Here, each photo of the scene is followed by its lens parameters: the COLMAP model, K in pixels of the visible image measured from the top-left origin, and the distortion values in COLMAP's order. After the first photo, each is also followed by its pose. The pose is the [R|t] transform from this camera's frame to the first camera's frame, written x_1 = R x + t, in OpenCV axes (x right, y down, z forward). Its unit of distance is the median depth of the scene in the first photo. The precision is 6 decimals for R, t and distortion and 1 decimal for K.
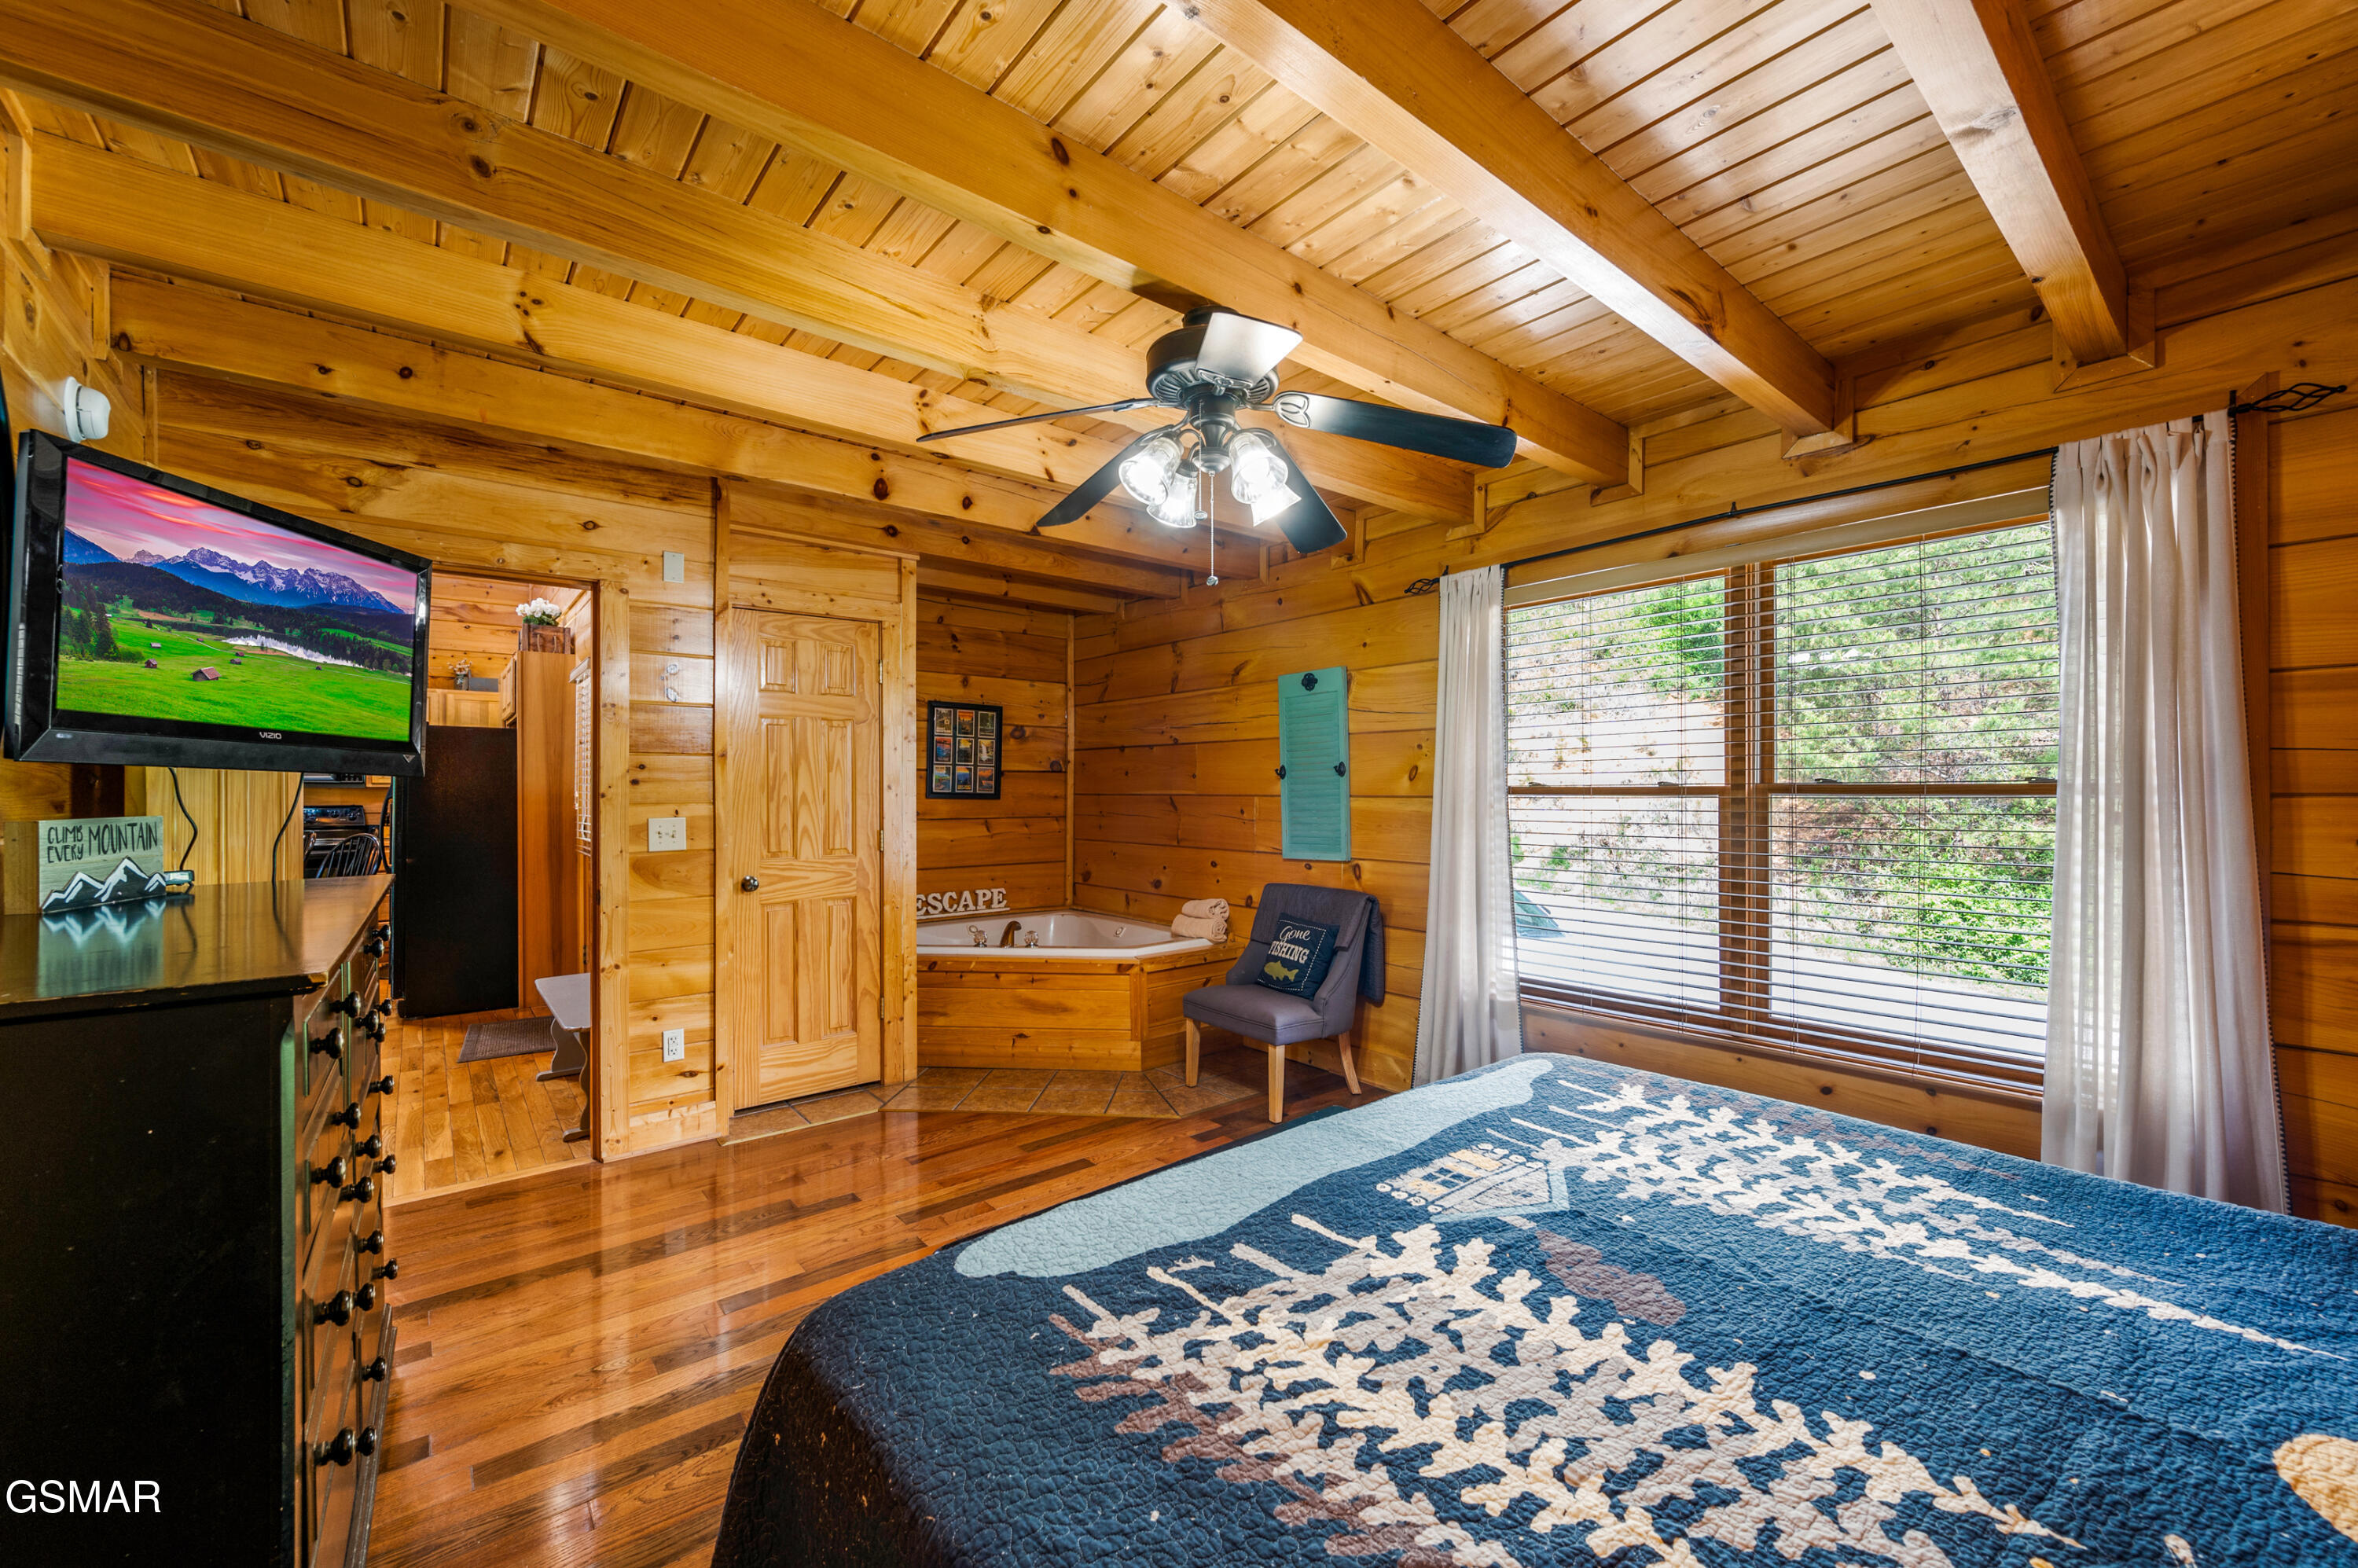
lens RADIAL K [[952.1, 0, 1198.8], [0, 952.1, 780.4], [0, 0, 1]] dist [0.000969, -0.000622]
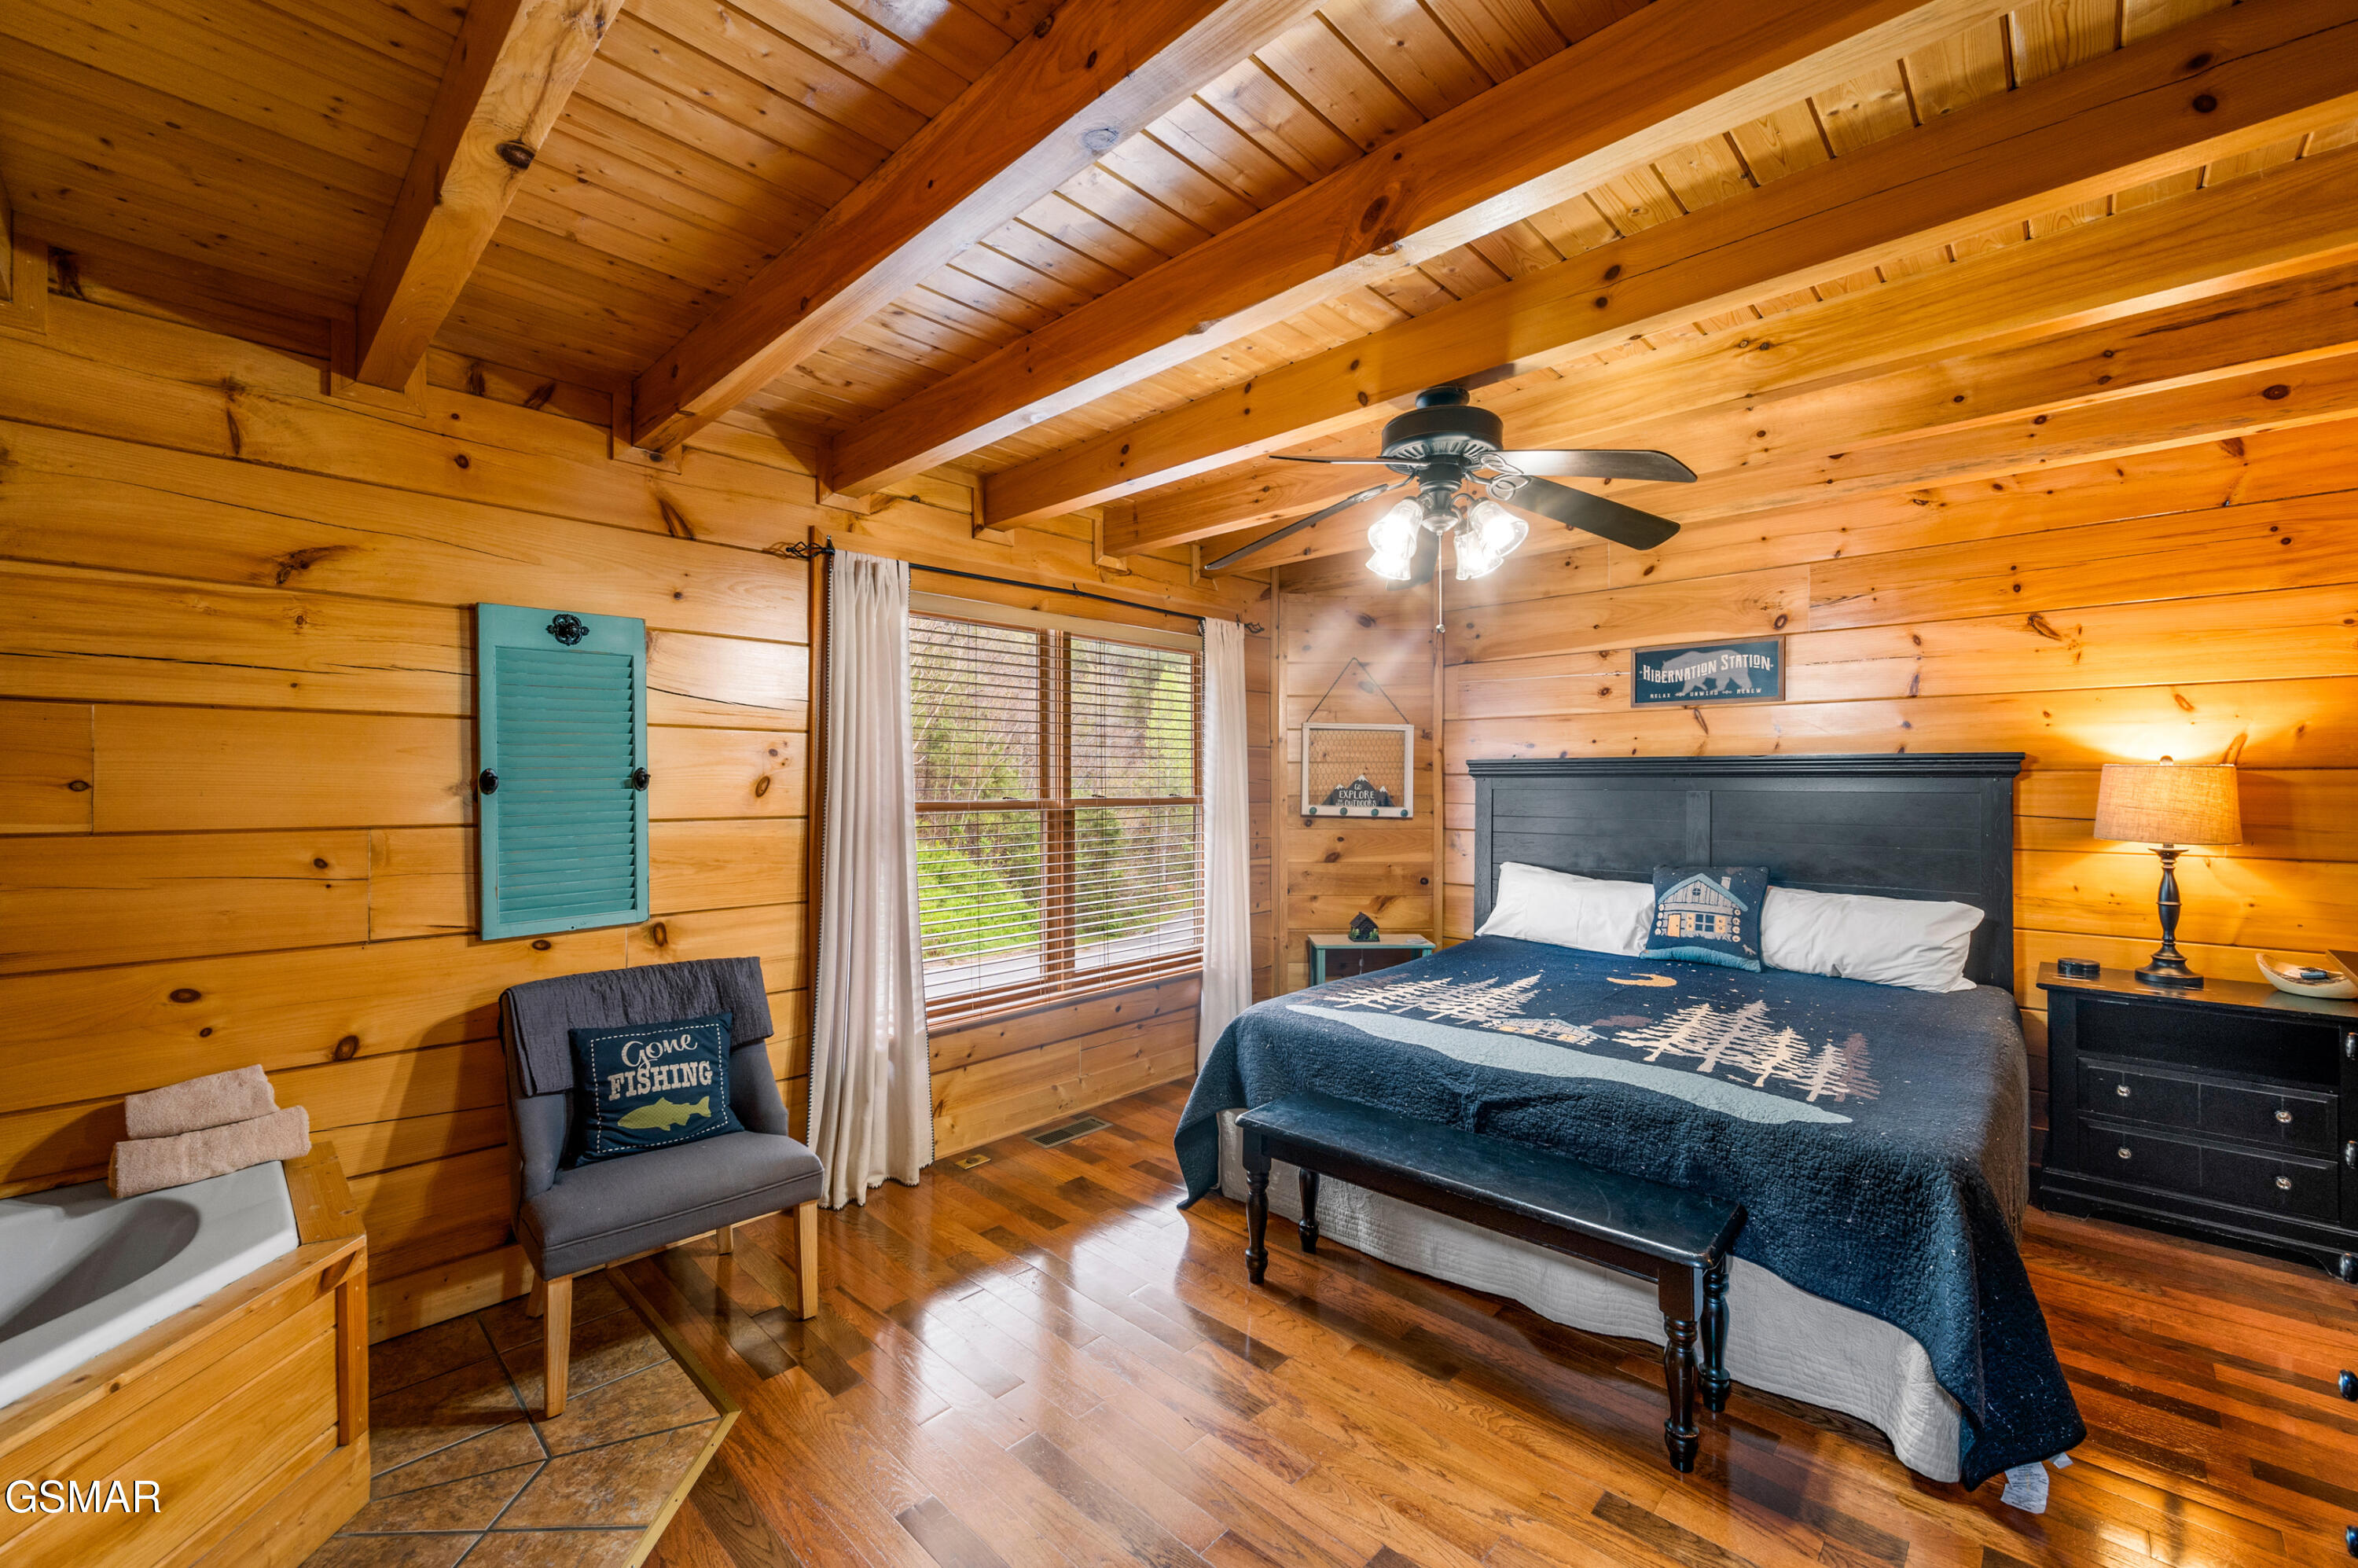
lens RADIAL K [[952.1, 0, 1173.6], [0, 952.1, 776.1], [0, 0, 1]] dist [0.000969, -0.000622]
pose [[-0.115057, 0.012616, 0.993279, -0.564926], [-0.008344, 0.999872, -0.013667, -0.008493], [-0.993324, -0.009860, -0.114937, 0.765495]]
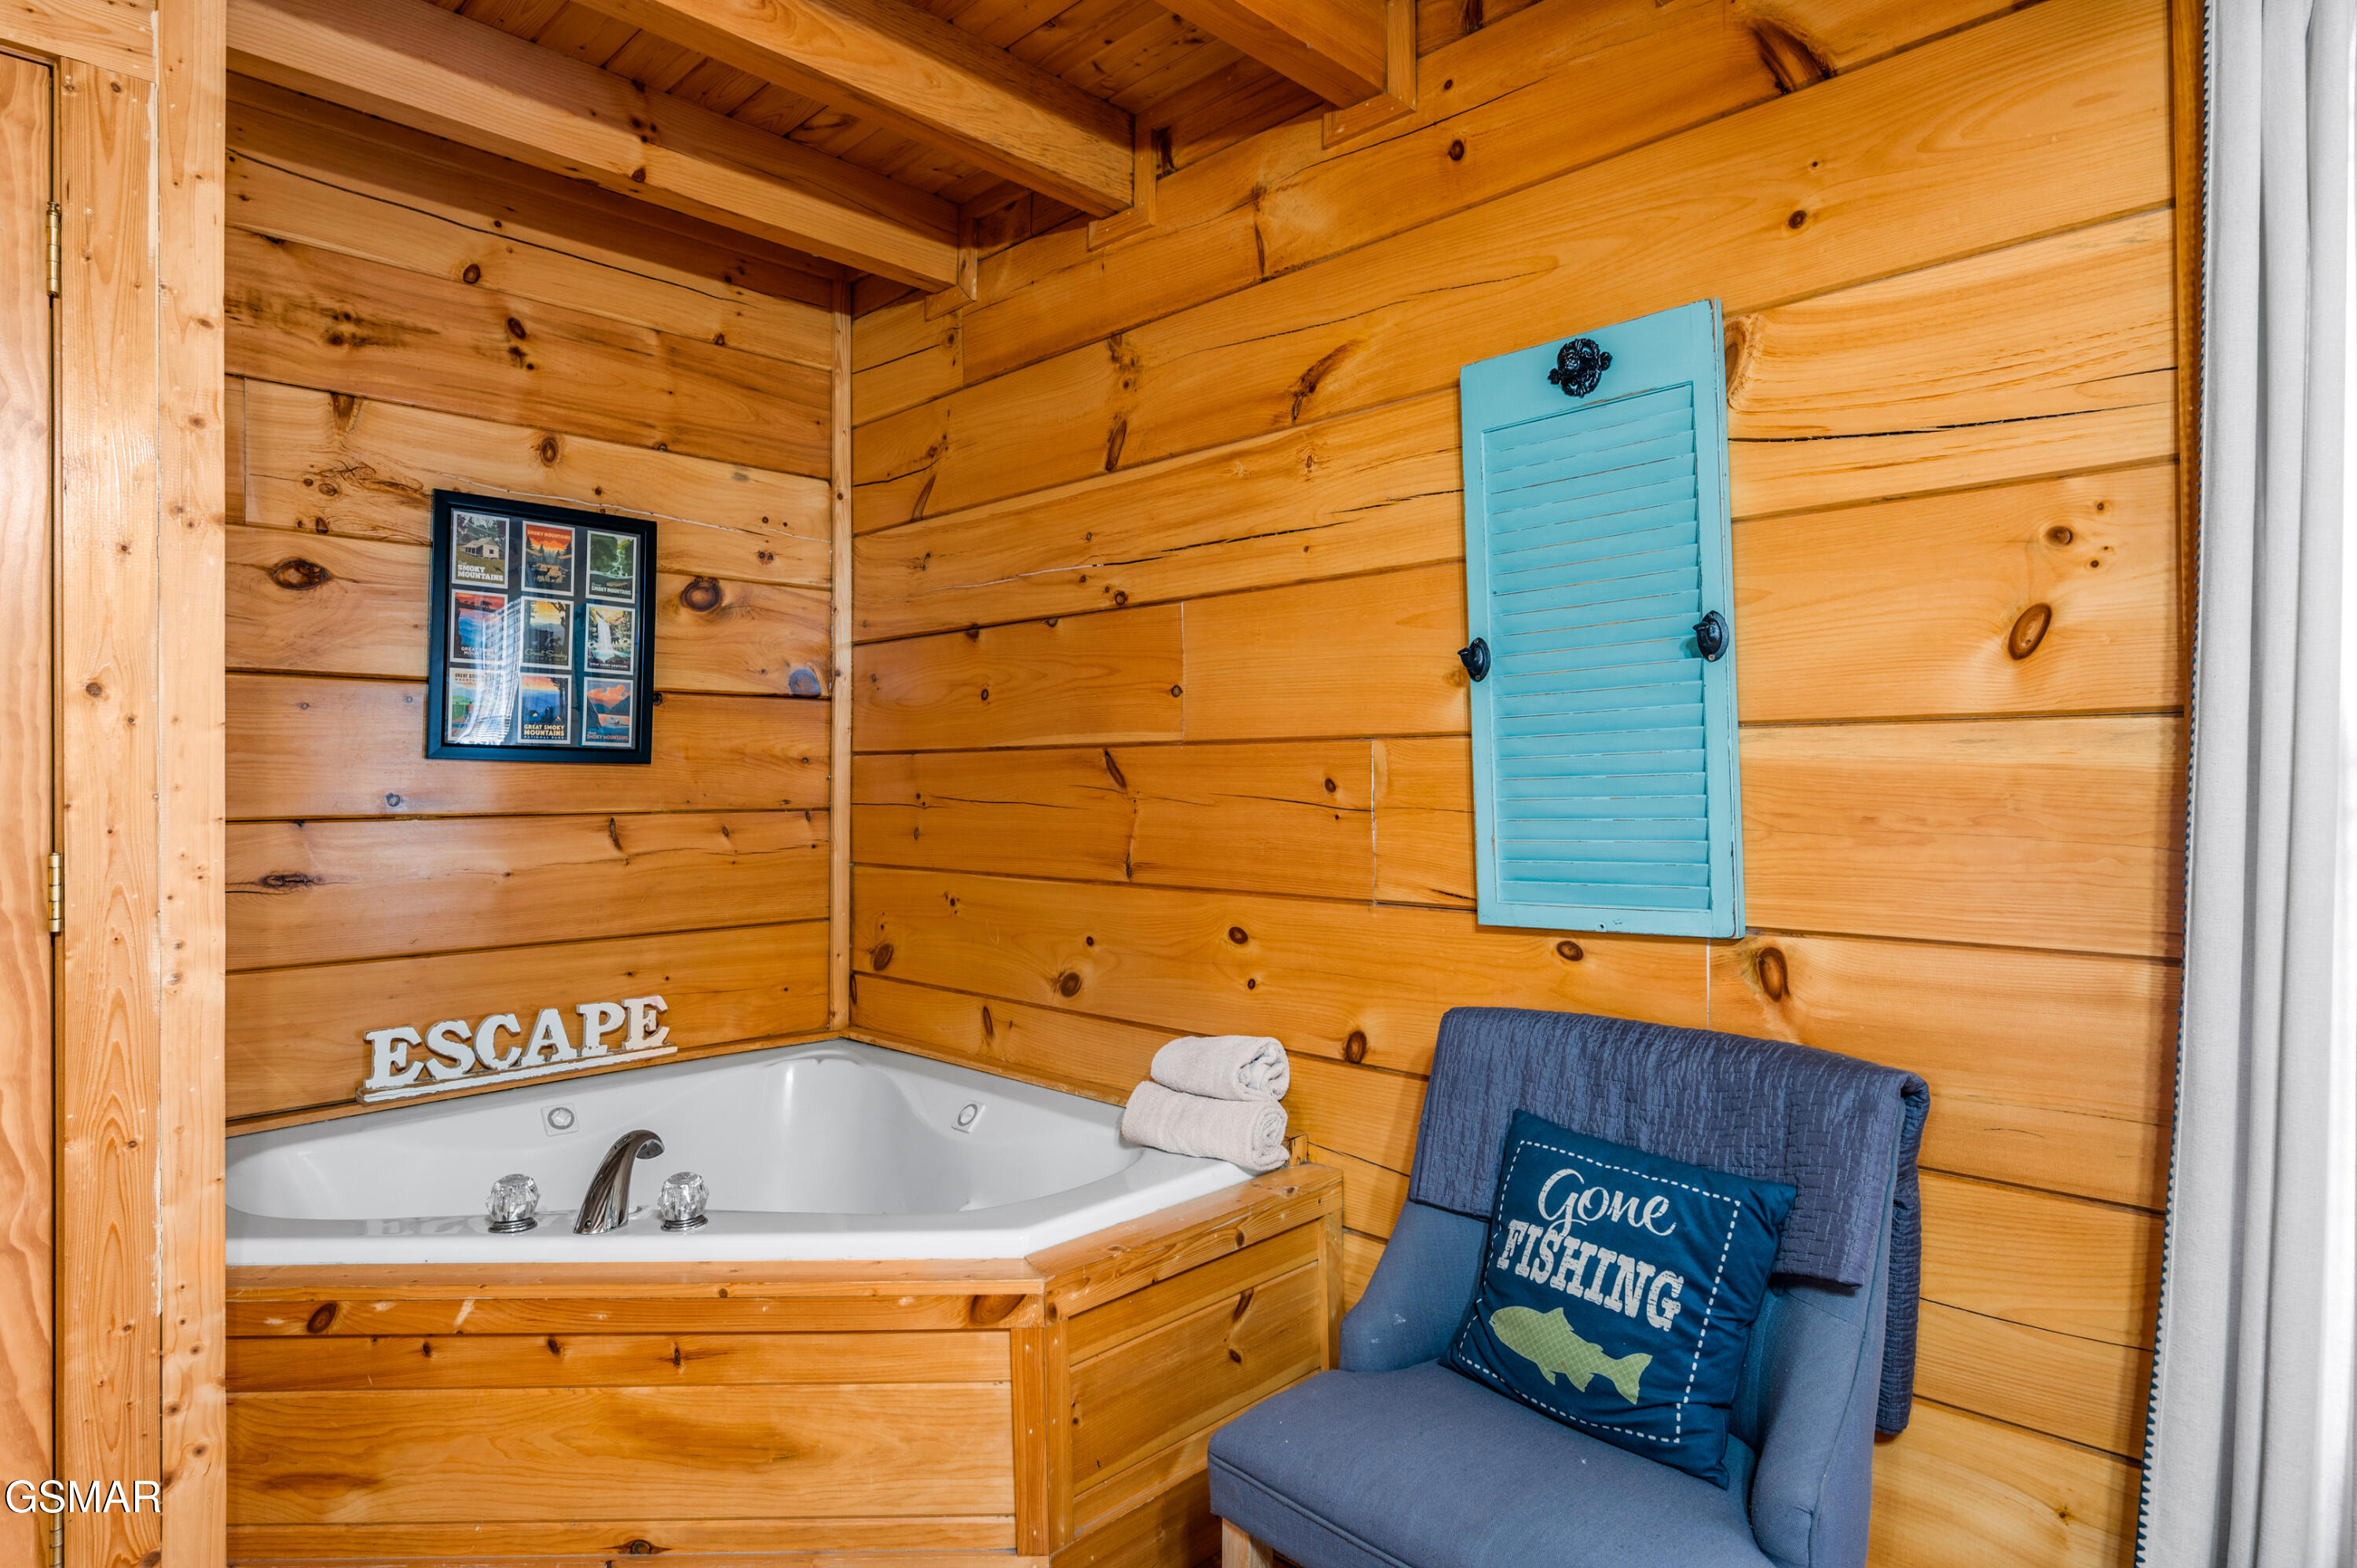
lens RADIAL K [[1309.4, 0, 1199.0], [0, 1309.4, 758.6], [0, 0, 1]] dist [-0.004048, 0.000057]
pose [[0.994842, -0.003537, 0.101379, -0.059848], [0.004229, 0.999969, -0.006605, 0.031541], [-0.101352, 0.007000, 0.994826, 0.641667]]
